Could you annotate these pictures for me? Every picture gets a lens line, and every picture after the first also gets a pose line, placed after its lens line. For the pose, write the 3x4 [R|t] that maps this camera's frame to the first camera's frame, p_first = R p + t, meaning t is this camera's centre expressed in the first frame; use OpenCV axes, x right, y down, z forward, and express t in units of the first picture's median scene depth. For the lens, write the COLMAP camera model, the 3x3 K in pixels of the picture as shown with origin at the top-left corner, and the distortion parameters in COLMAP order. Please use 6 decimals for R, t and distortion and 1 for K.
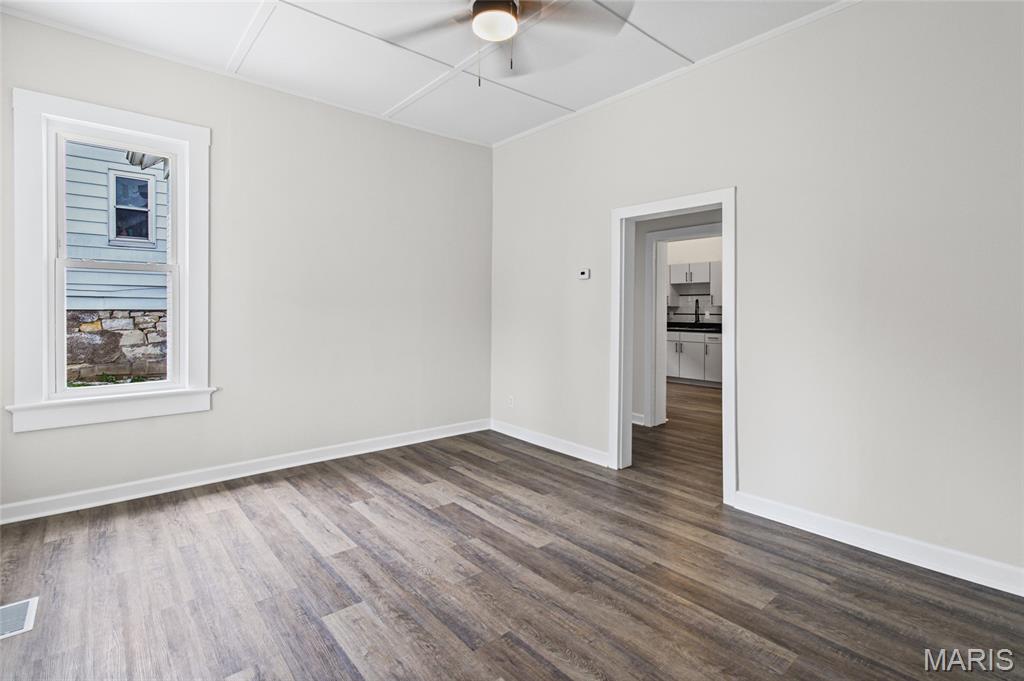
lens RADIAL K [[488.7, 0, 508.4], [0, 488.7, 305.2], [0, 0, 1]] dist [-0.000707, -0.002889]
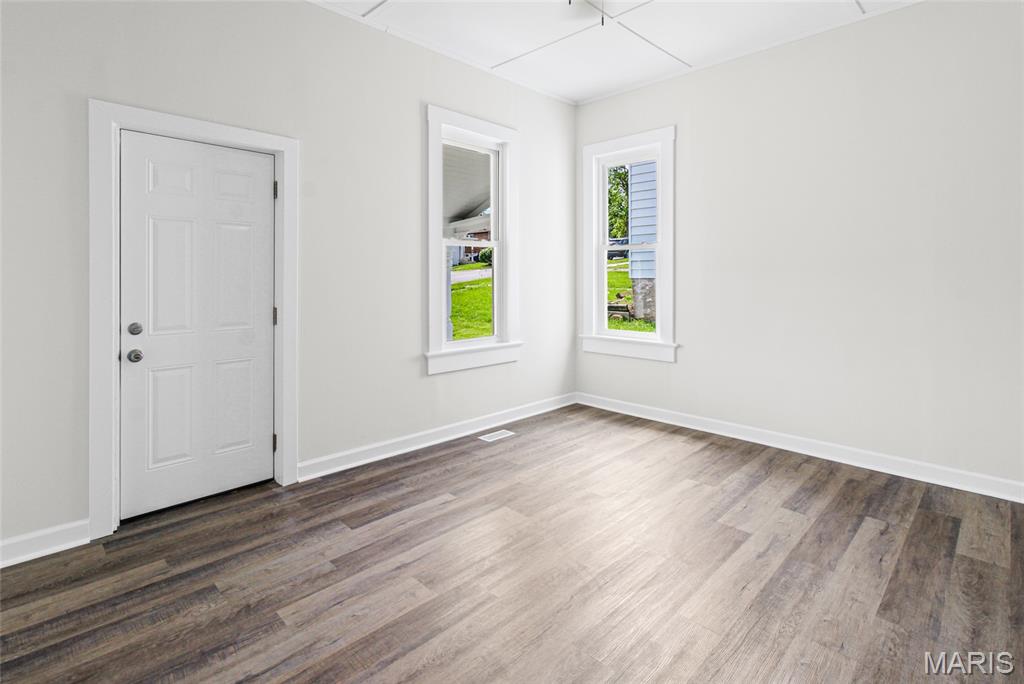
lens RADIAL K [[488.7, 0, 527.4], [0, 488.7, 268.2], [0, 0, 1]] dist [-0.000707, -0.002889]
pose [[0.103689, -0.020857, -0.994391, 0.781962], [0.004392, 0.999780, -0.020512, 0.006266], [0.994600, -0.002241, 0.103757, 0.732856]]
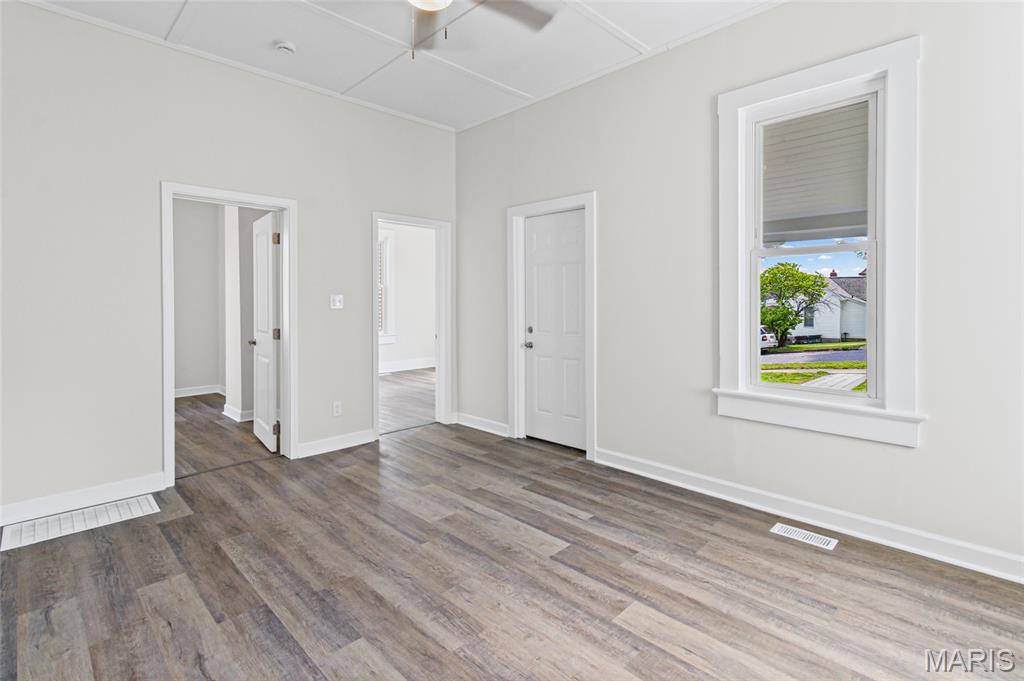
lens RADIAL K [[488.7, 0, 524.5], [0, 488.7, 300.6], [0, 0, 1]] dist [-0.000707, -0.002889]
pose [[-0.993654, -0.003305, -0.112430, -0.095106], [-0.002600, 0.999976, -0.006415, 0.013576], [0.112448, -0.006082, -0.993639, 1.789033]]
